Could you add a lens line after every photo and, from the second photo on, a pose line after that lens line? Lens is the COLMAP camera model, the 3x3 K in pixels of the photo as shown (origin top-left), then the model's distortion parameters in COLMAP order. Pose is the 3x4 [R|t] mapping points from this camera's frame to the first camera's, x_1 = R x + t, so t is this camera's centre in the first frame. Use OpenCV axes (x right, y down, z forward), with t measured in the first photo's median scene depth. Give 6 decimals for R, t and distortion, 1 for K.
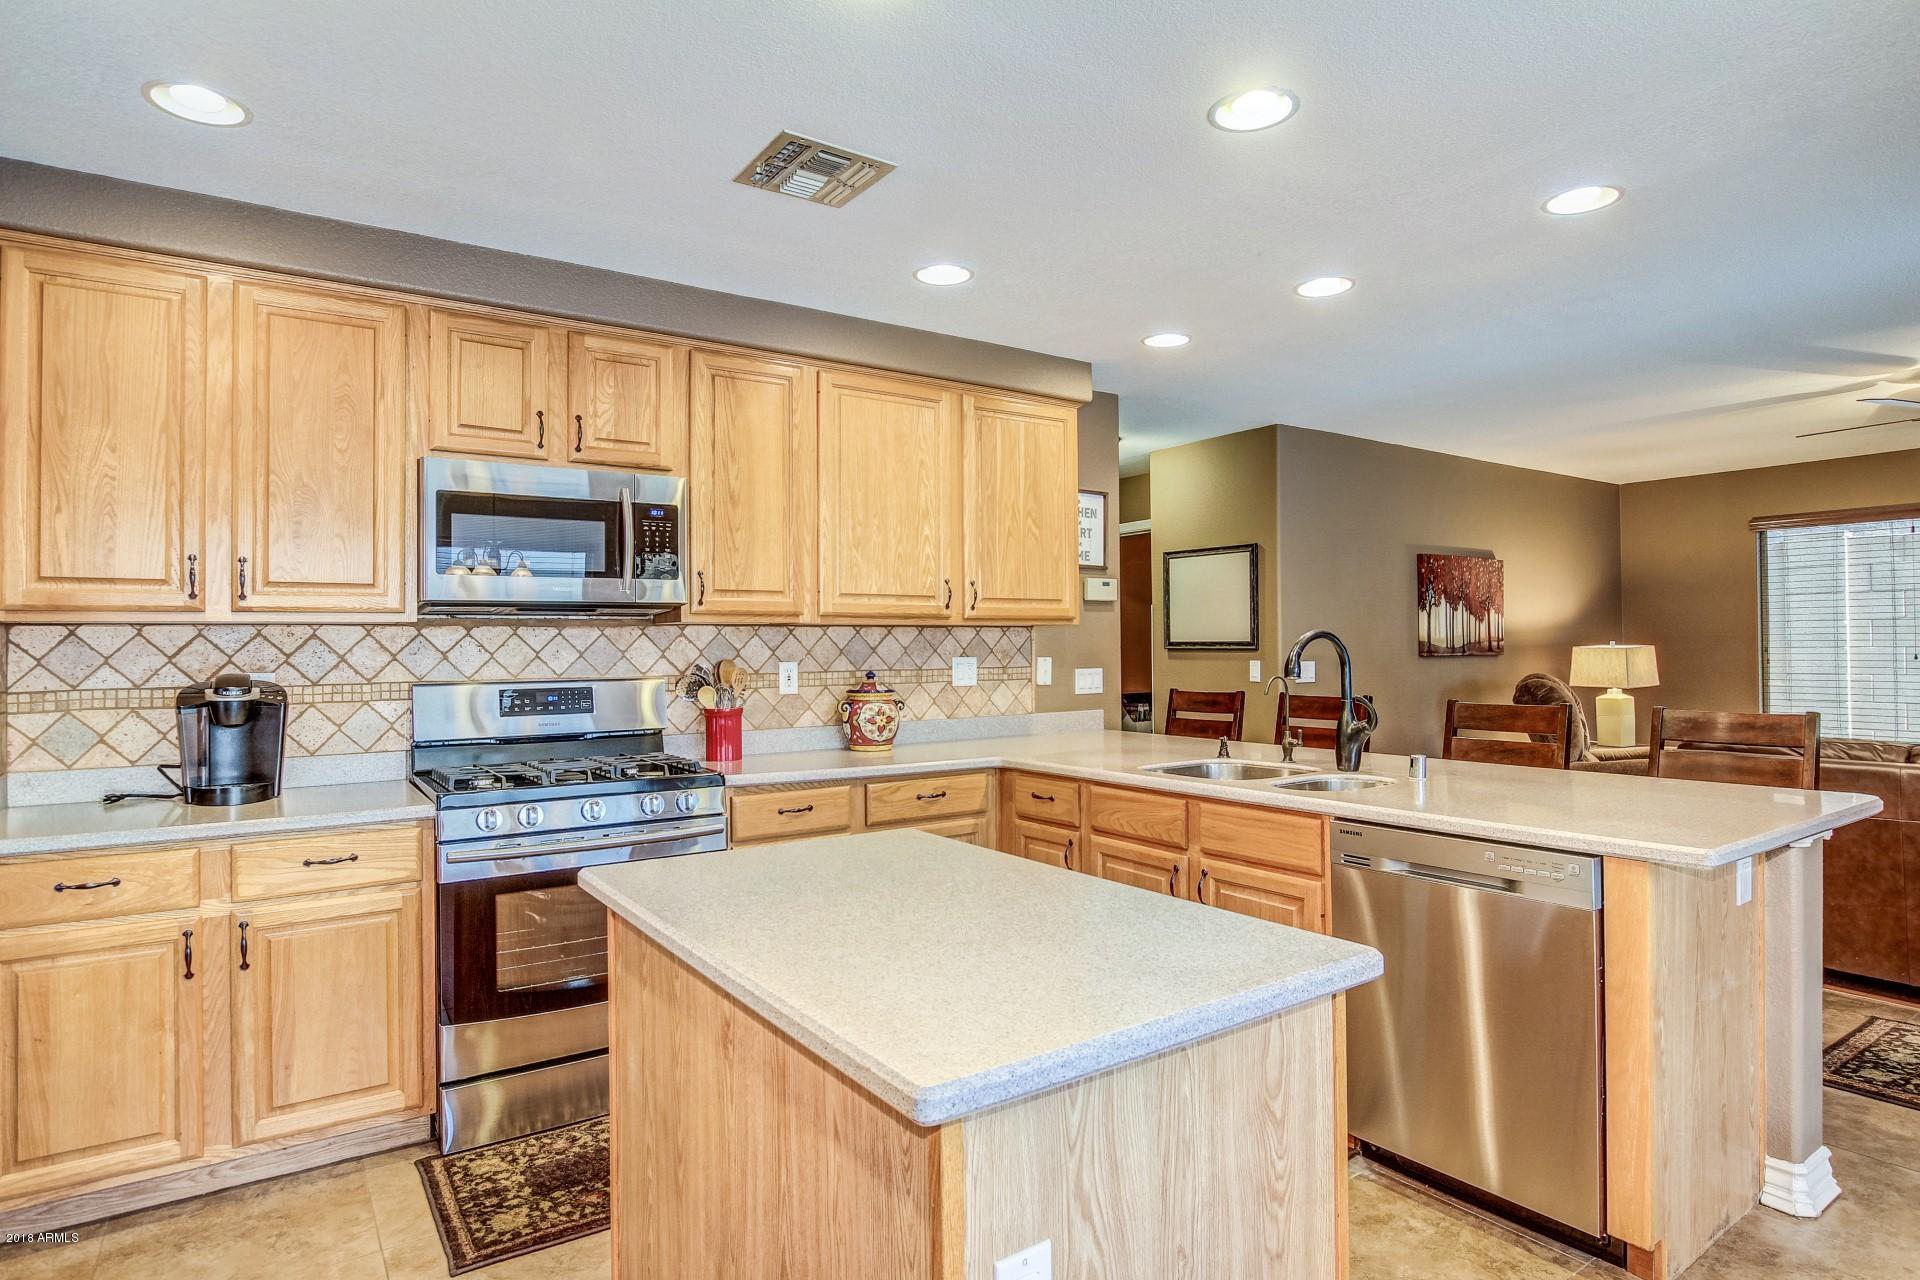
lens RADIAL K [[1035.7, 0, 961.2], [0, 1035.7, 638.8], [0, 0, 1]] dist [-0.026041, 0.004299]
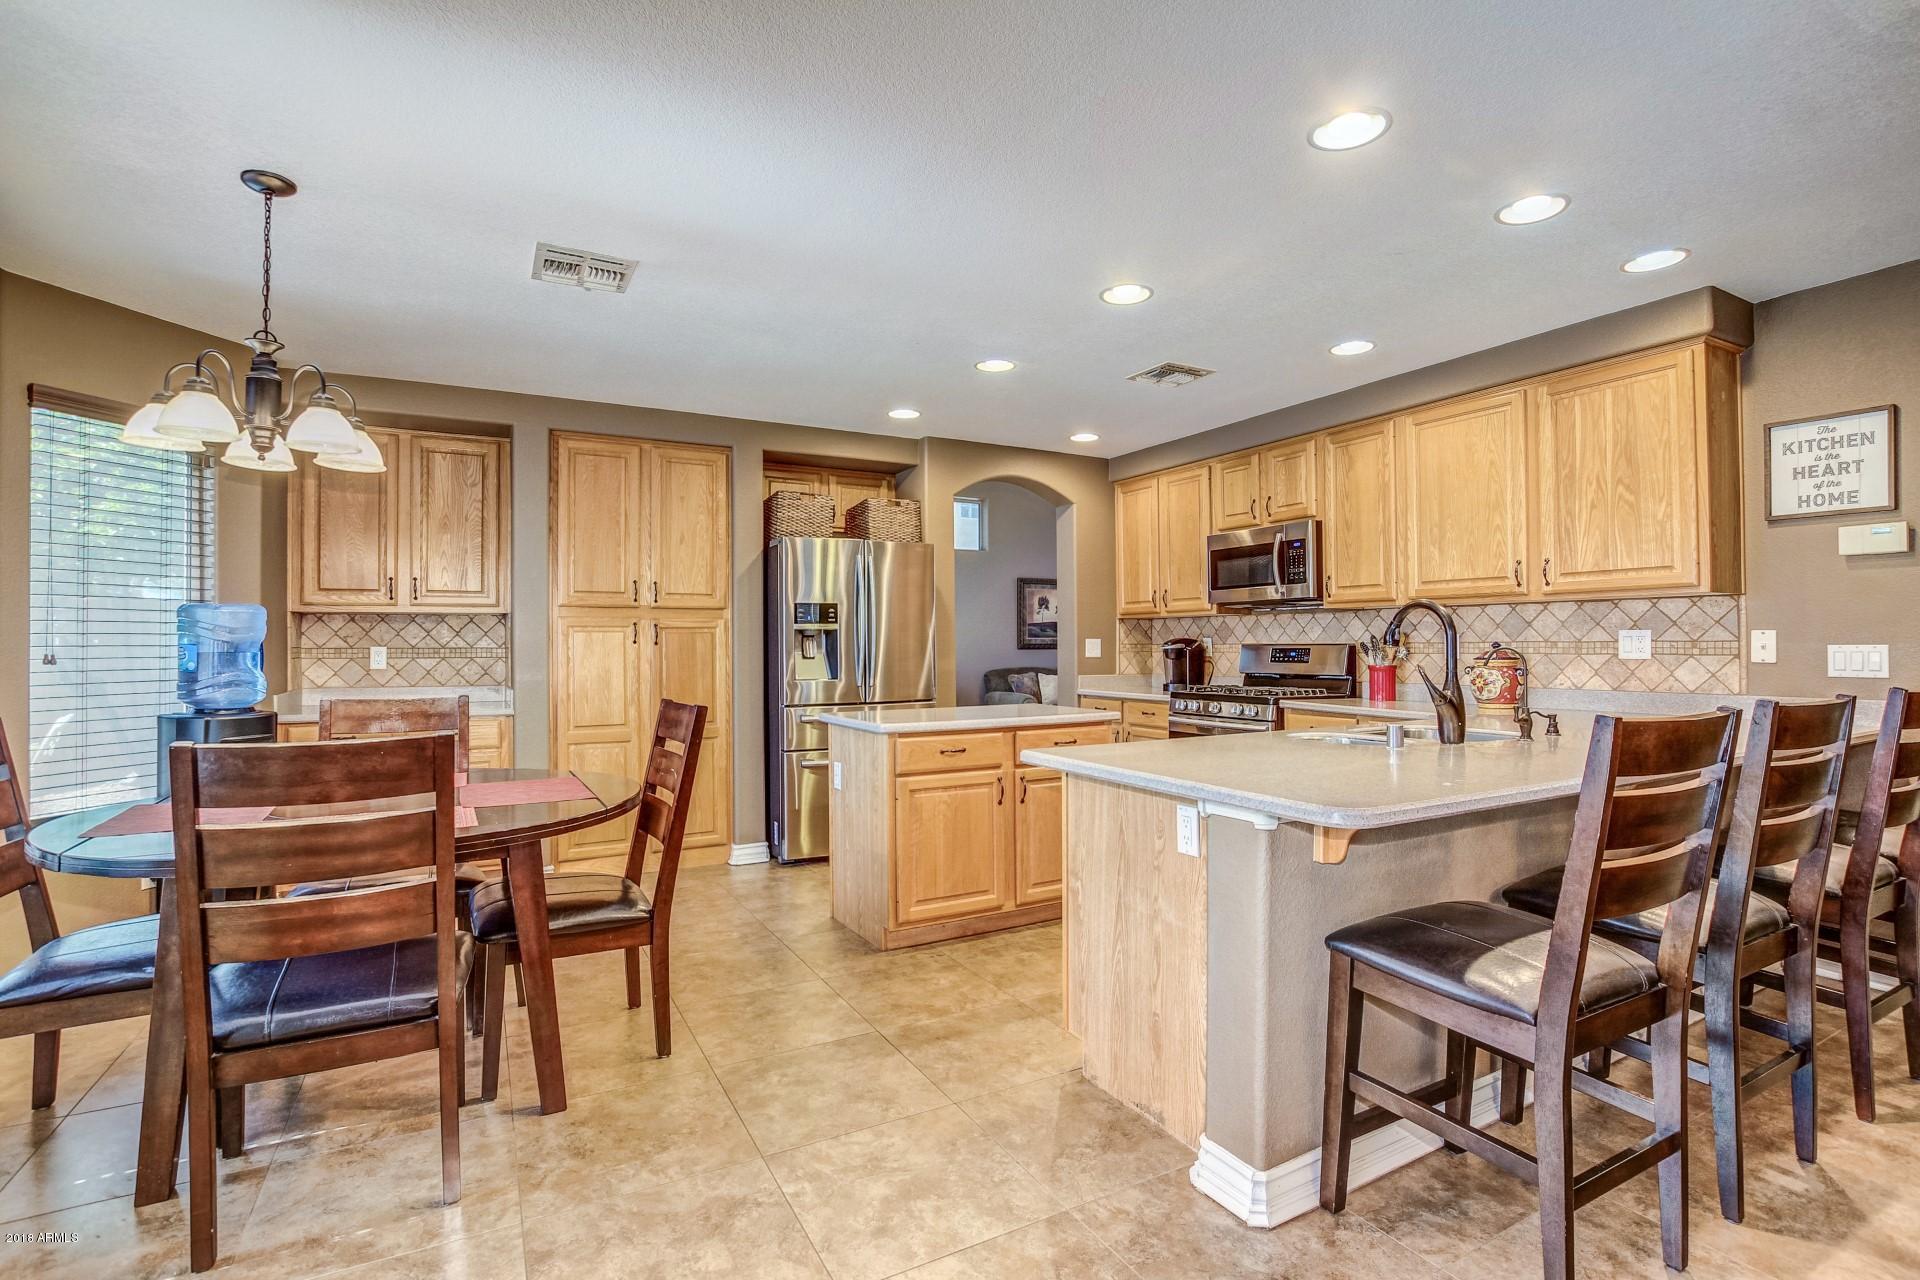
lens RADIAL K [[921.9, 0, 963.5], [0, 921.9, 636.4], [0, 0, 1]] dist [-0.005810, -0.000938]
pose [[-0.087314, 0.006746, -0.996158, 0.980078], [0.020779, 0.999772, 0.004949, 0.006733], [0.995964, -0.020267, -0.087434, 0.466926]]
